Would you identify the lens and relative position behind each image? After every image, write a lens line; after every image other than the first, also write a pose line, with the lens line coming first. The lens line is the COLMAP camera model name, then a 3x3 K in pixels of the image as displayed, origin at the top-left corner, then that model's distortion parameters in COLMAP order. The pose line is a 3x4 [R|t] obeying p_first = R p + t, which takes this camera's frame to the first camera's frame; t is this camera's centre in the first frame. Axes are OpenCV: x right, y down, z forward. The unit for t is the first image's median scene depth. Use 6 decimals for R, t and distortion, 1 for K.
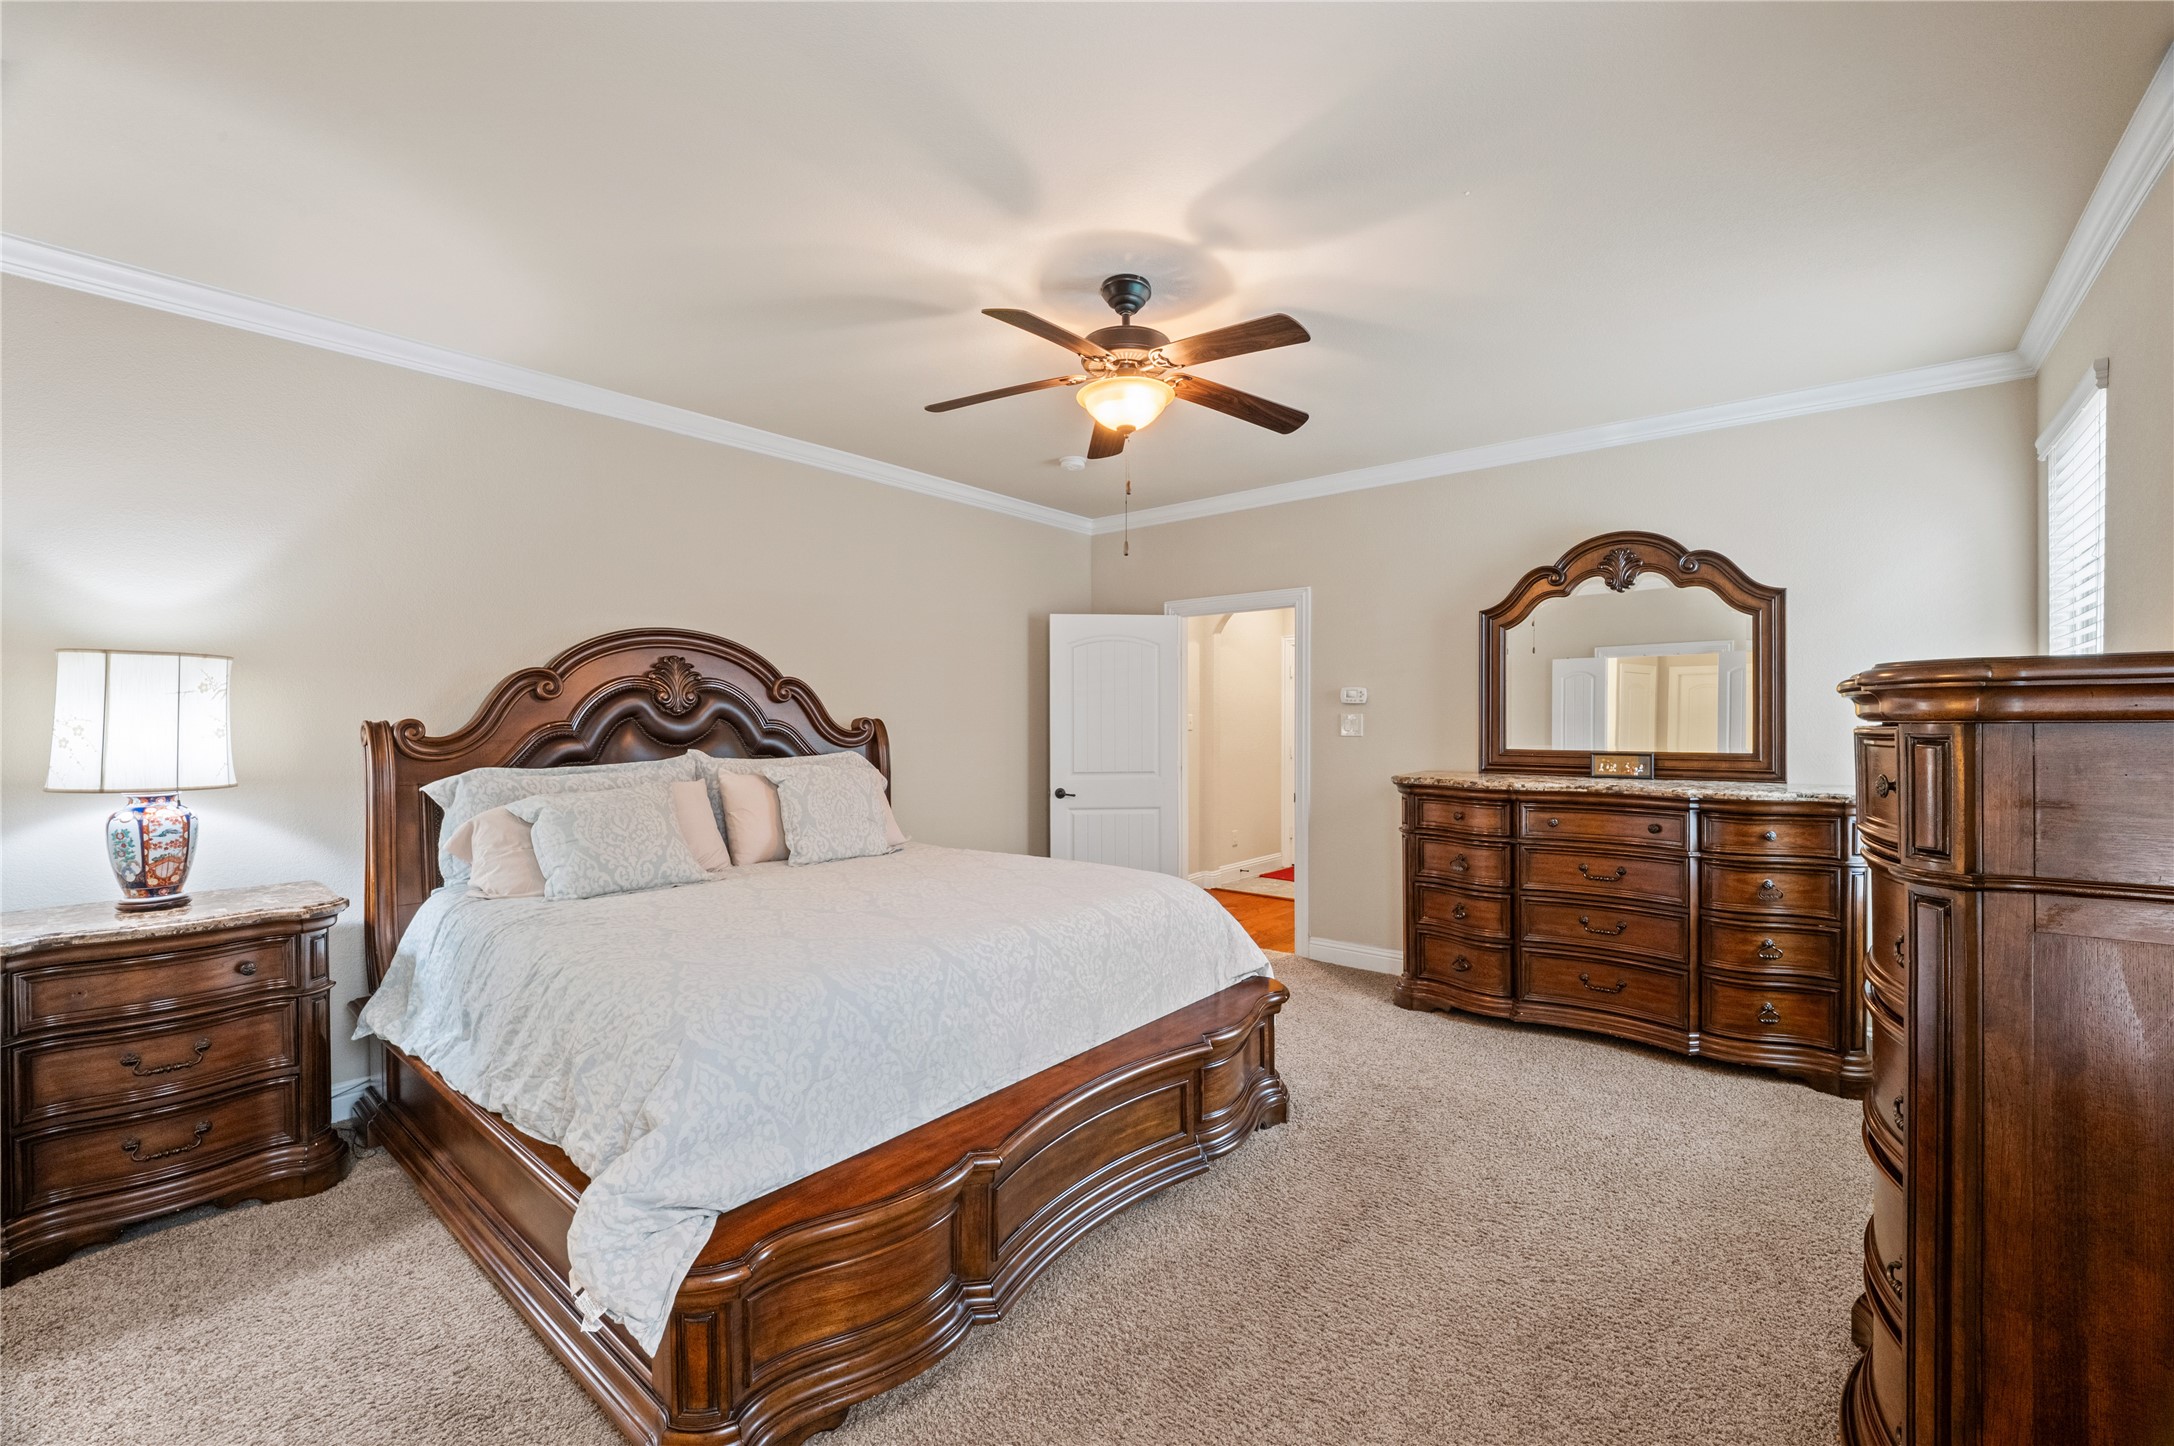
lens RADIAL K [[914.3, 0, 1087.0], [0, 914.3, 723.0], [0, 0, 1]] dist [-0.000216, -0.000089]
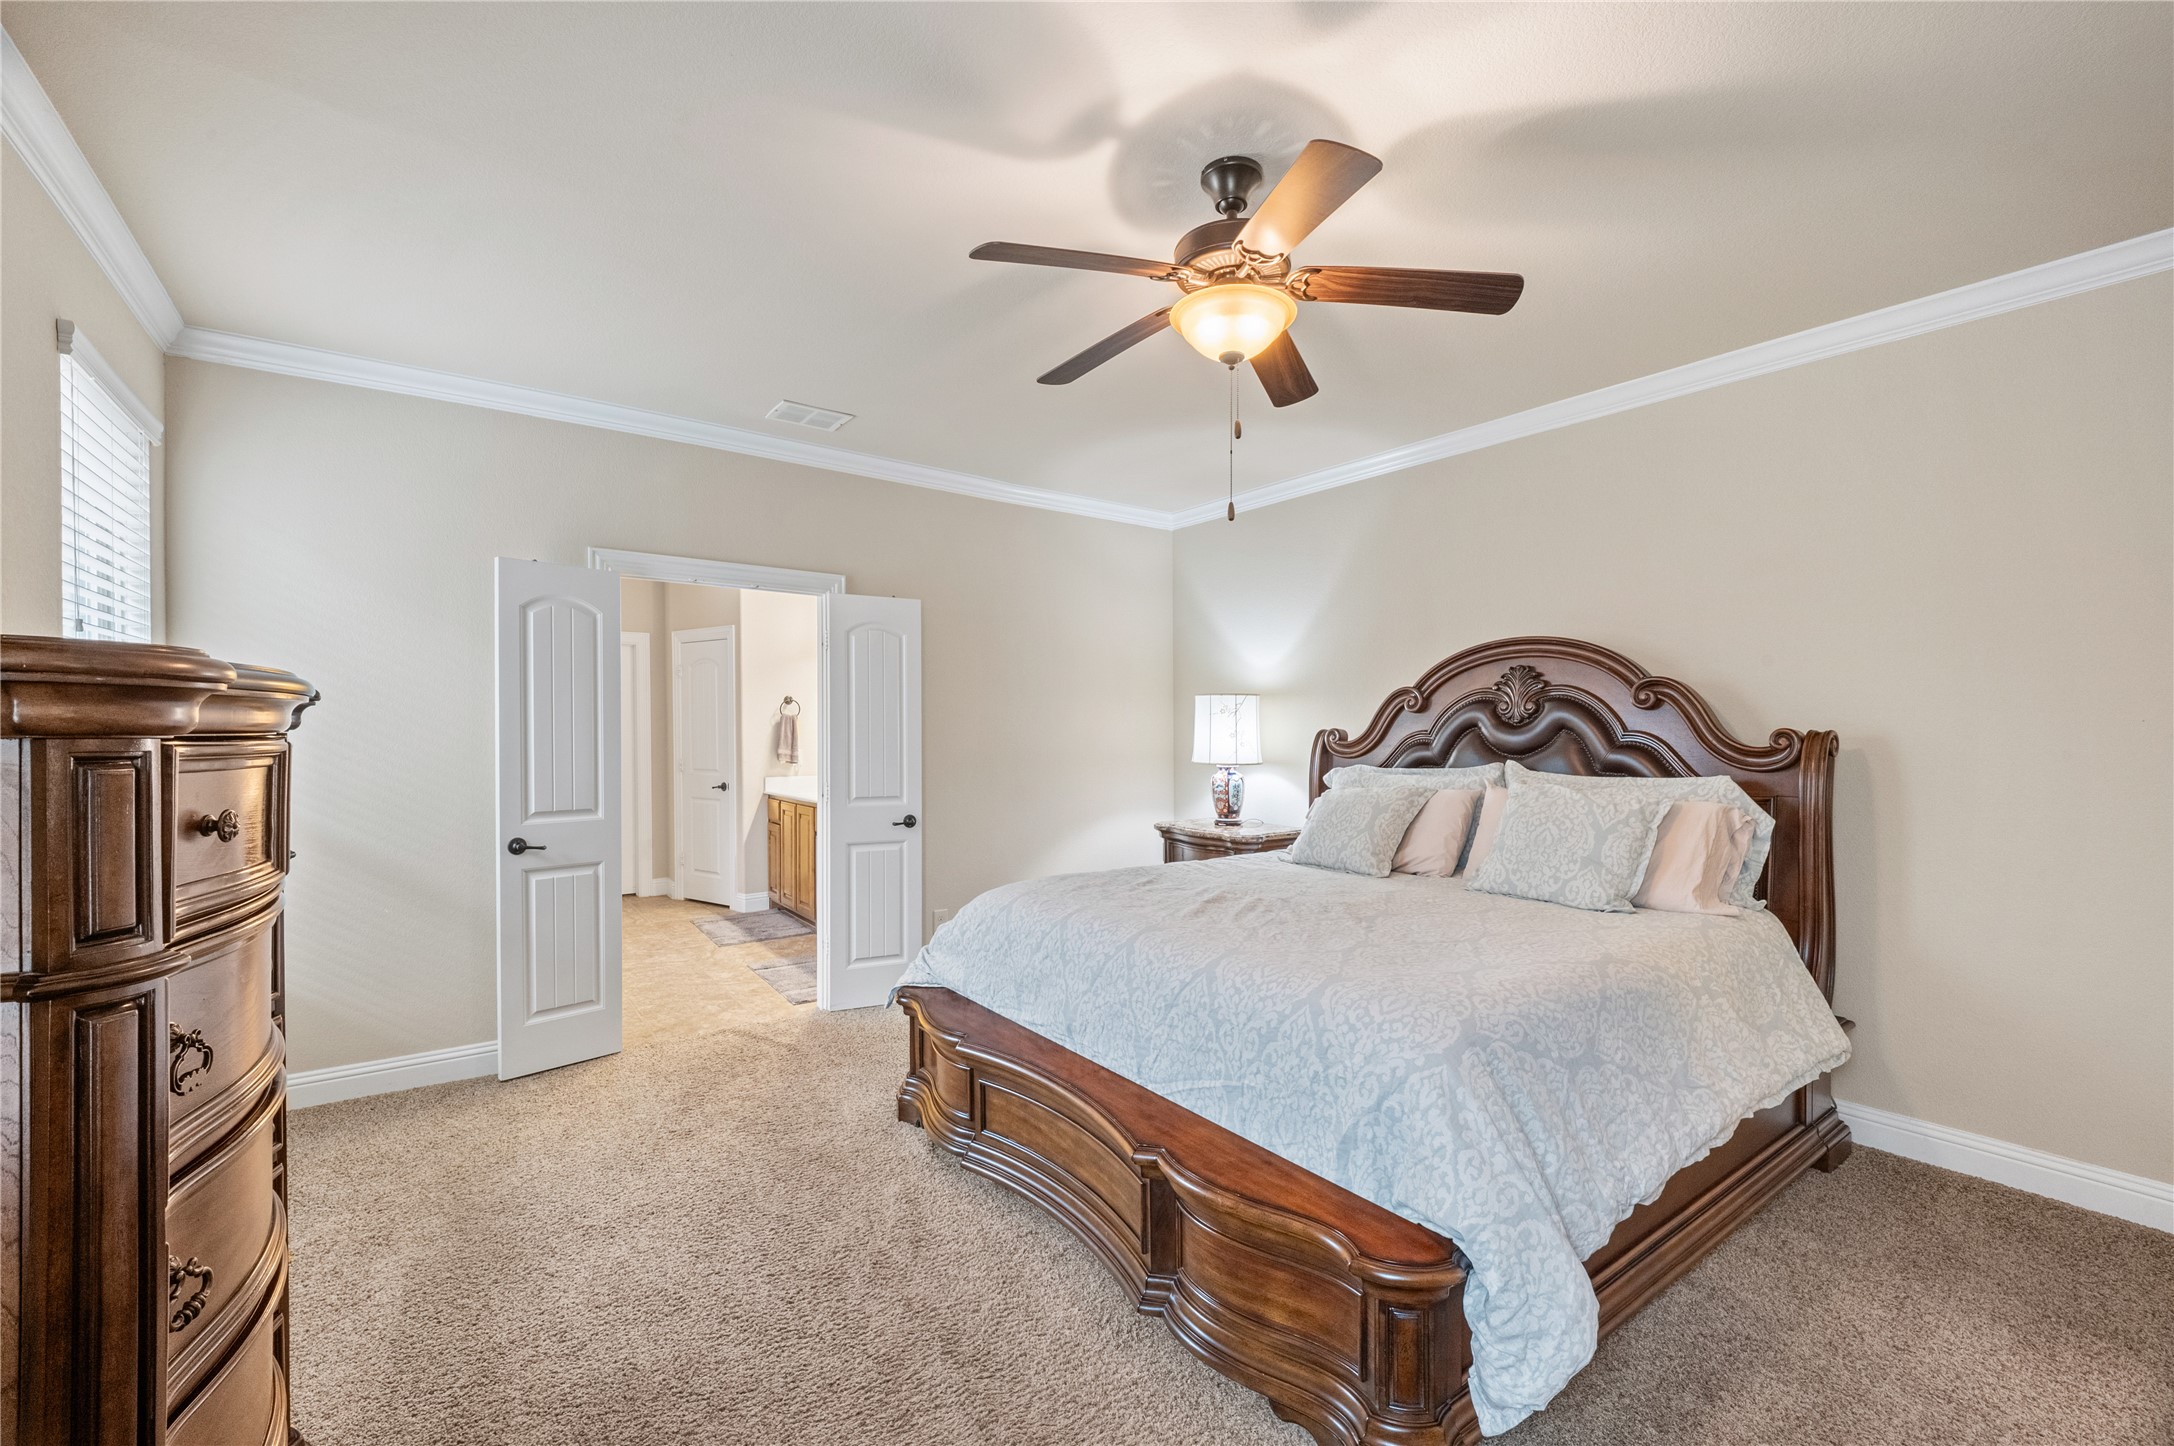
lens RADIAL K [[900.7, 0, 1093.3], [0, 900.7, 738.6], [0, 0, 1]] dist [-0.004305, -0.000869]
pose [[-0.250991, 0.012281, -0.967912, 0.647775], [-0.008467, 0.999853, 0.014882, -0.005447], [0.967952, 0.011930, -0.250850, 0.853621]]
